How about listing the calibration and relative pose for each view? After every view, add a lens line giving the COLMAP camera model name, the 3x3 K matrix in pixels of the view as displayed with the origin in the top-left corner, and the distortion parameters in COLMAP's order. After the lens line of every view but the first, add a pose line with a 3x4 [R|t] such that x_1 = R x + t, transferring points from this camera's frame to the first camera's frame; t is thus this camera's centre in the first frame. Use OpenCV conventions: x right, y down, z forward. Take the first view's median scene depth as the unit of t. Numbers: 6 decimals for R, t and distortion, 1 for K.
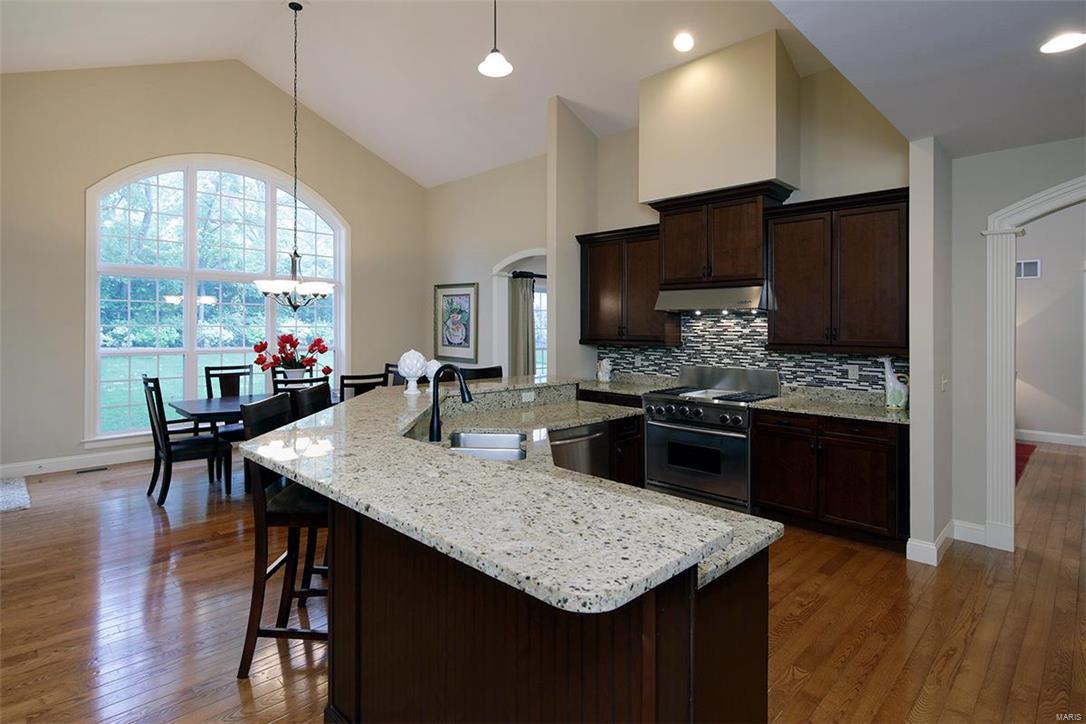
lens RADIAL K [[560.2, 0, 538.0], [0, 560.2, 326.4], [0, 0, 1]] dist [0.001528, -0.000703]
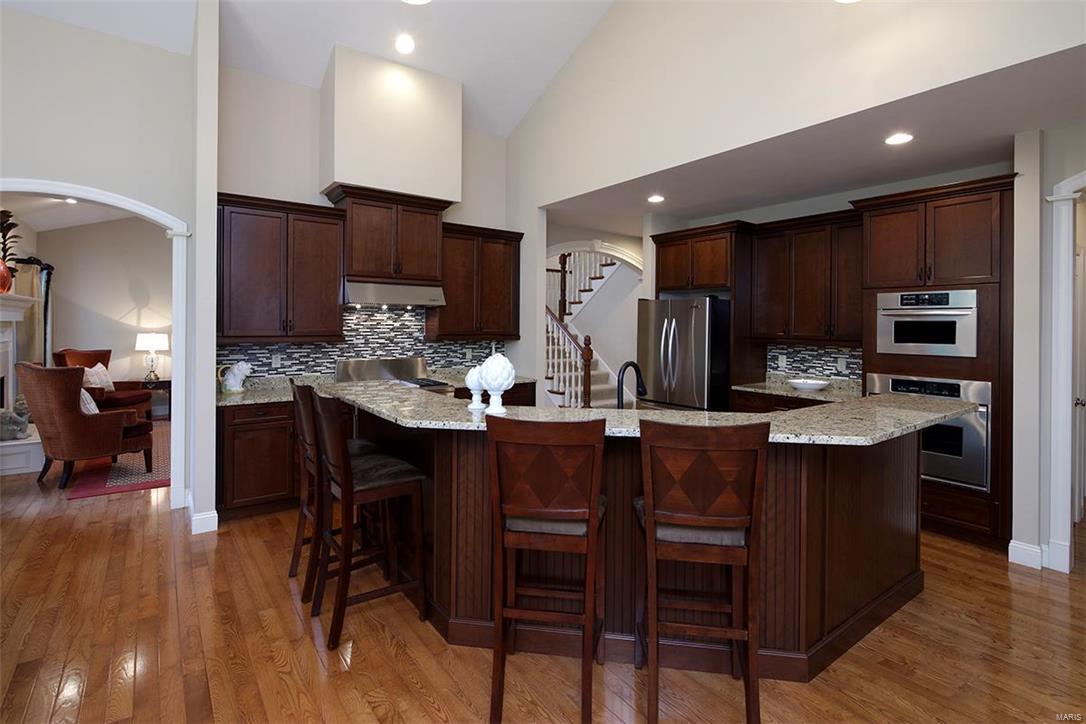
lens RADIAL K [[525.2, 0, 539.7], [0, 525.2, 319.8], [0, 0, 1]] dist [0.008596, -0.006640]
pose [[0.158177, 0.000609, 0.987411, -0.566138], [-0.007721, 0.999970, 0.000620, -0.003426], [-0.987381, -0.007721, 0.158177, 0.518425]]
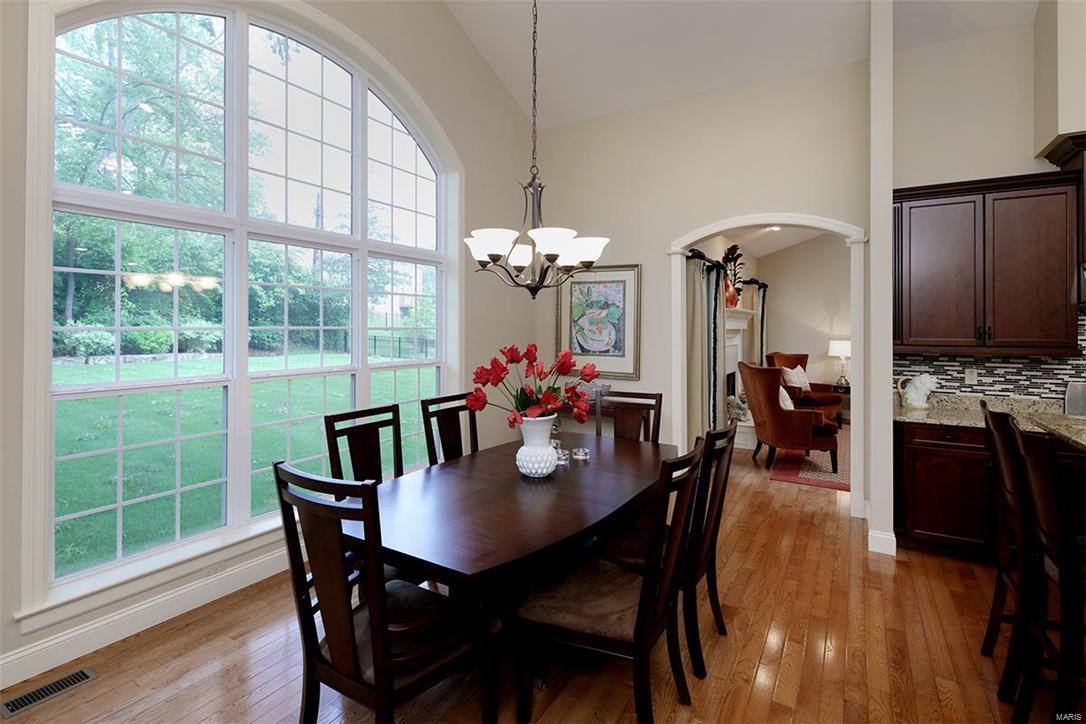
lens RADIAL K [[525.2, 0, 536.8], [0, 525.2, 324.7], [0, 0, 1]] dist [0.008596, -0.006640]
pose [[0.971810, -0.002544, 0.235752, -0.520918], [0.003146, 0.999993, -0.002179, -0.001924], [-0.235745, 0.002859, 0.971811, 0.527854]]
